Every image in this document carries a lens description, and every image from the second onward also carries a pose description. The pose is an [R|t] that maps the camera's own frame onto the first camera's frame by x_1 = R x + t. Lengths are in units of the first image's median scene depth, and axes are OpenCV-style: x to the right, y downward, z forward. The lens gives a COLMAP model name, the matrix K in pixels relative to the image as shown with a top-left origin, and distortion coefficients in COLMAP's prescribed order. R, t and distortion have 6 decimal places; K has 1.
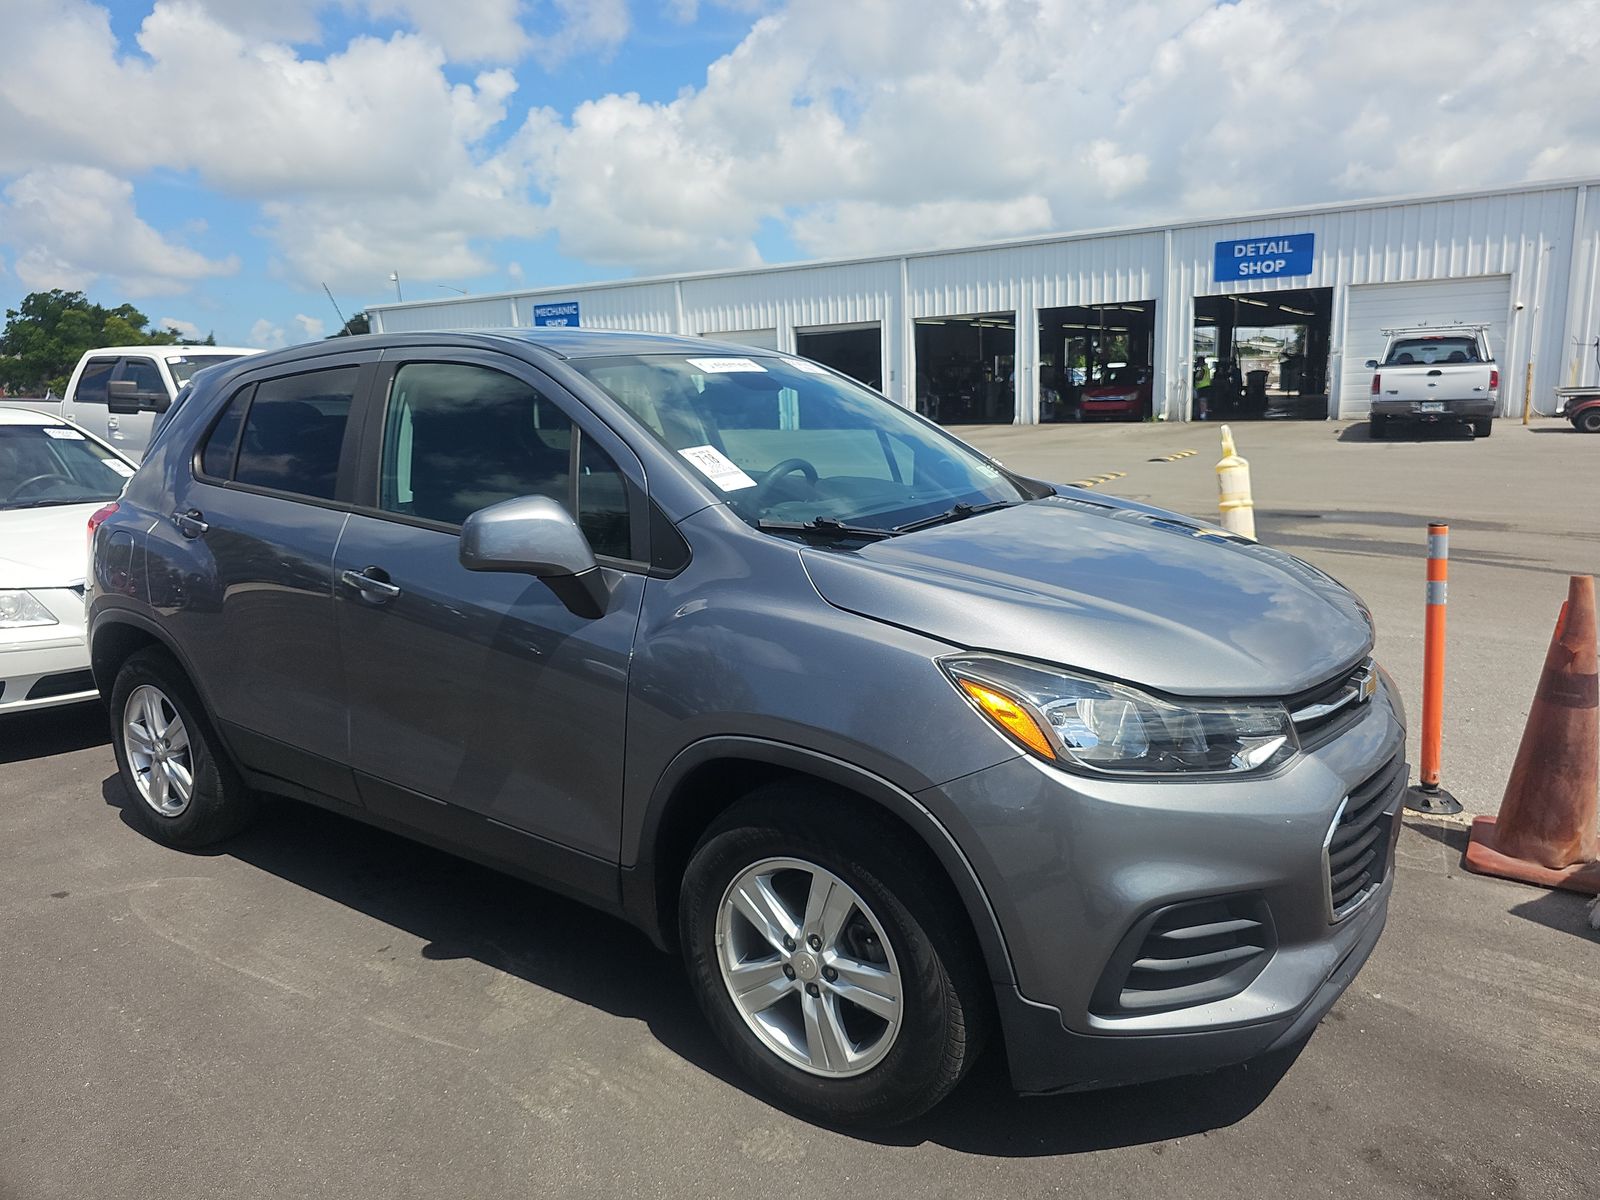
lens RADIAL K [[1052.6, 0, 804.9], [0, 1052.6, 608.4], [0, 0, 1]] dist [-0.026765, 0.008793]
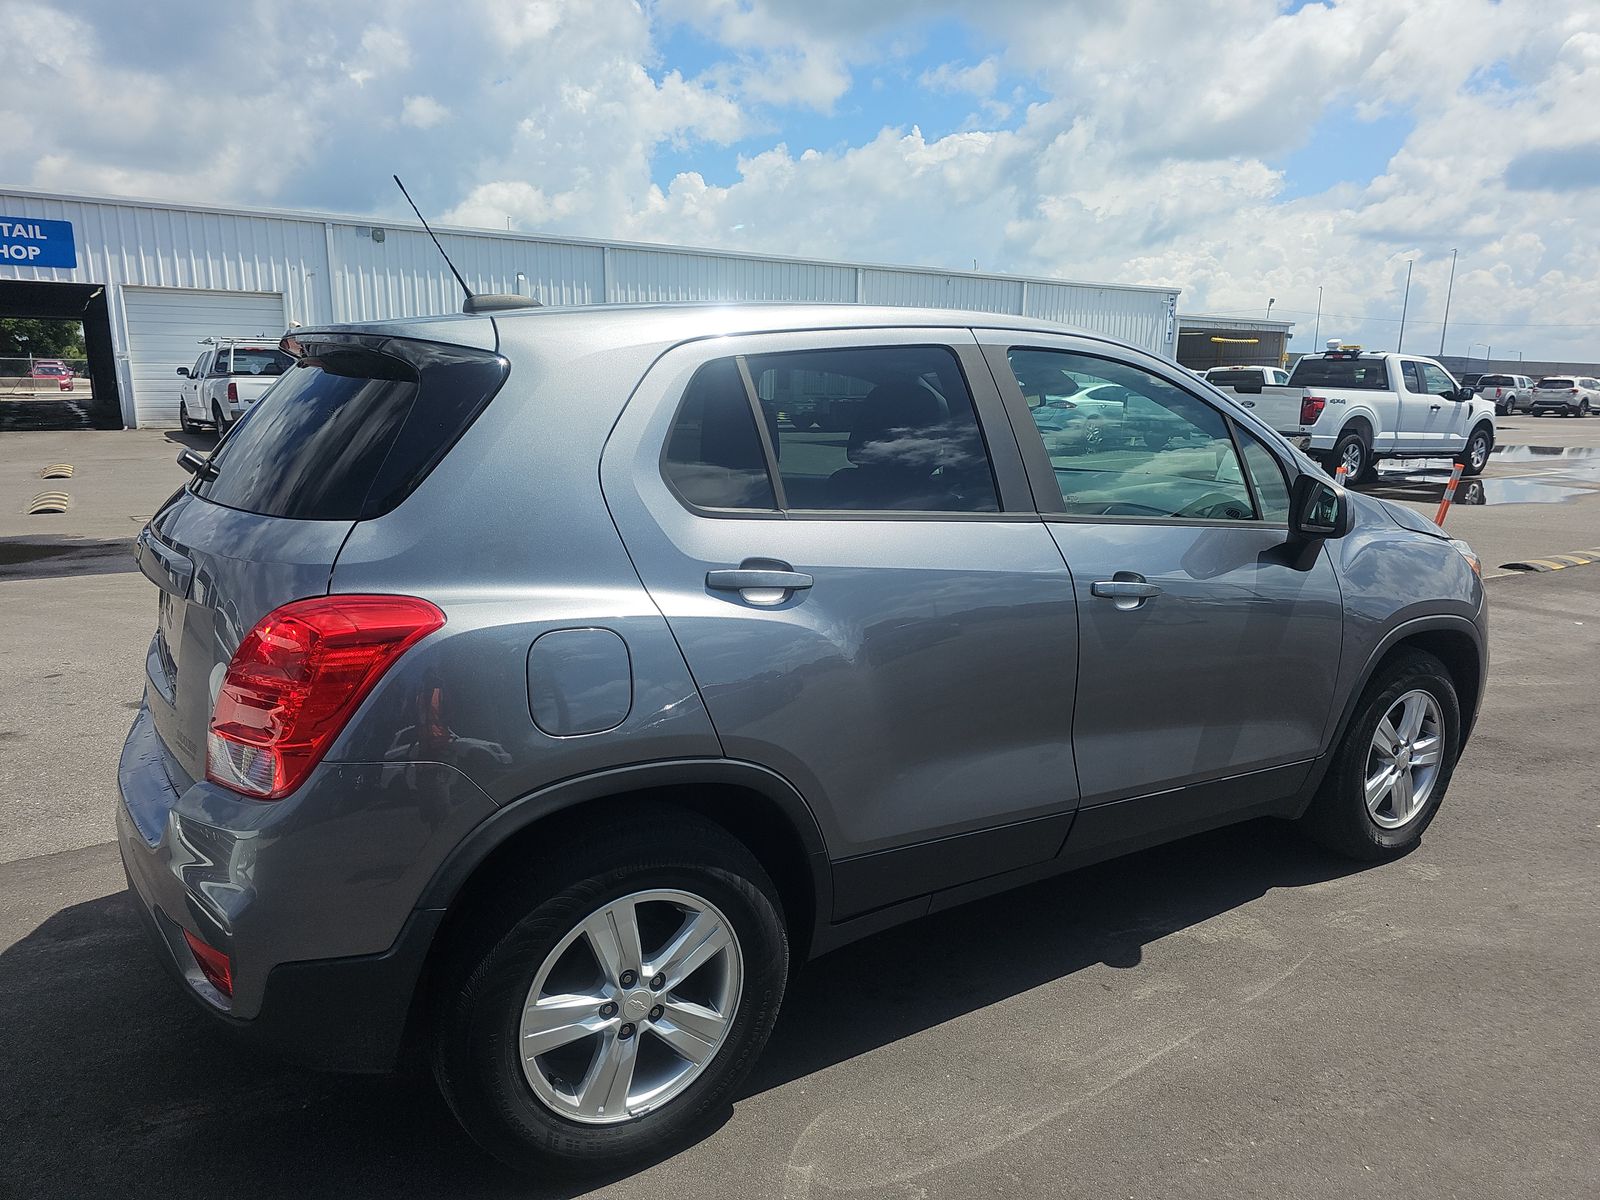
lens RADIAL K [[1052.6, 0, 814.3], [0, 1052.6, 624.8], [0, 0, 1]] dist [-0.026765, 0.008793]
pose [[0.406026, -0.158859, 0.899948, -0.118221], [0.154603, 0.982521, 0.103683, -0.010997], [-0.900689, 0.097037, 0.423490, 0.075043]]
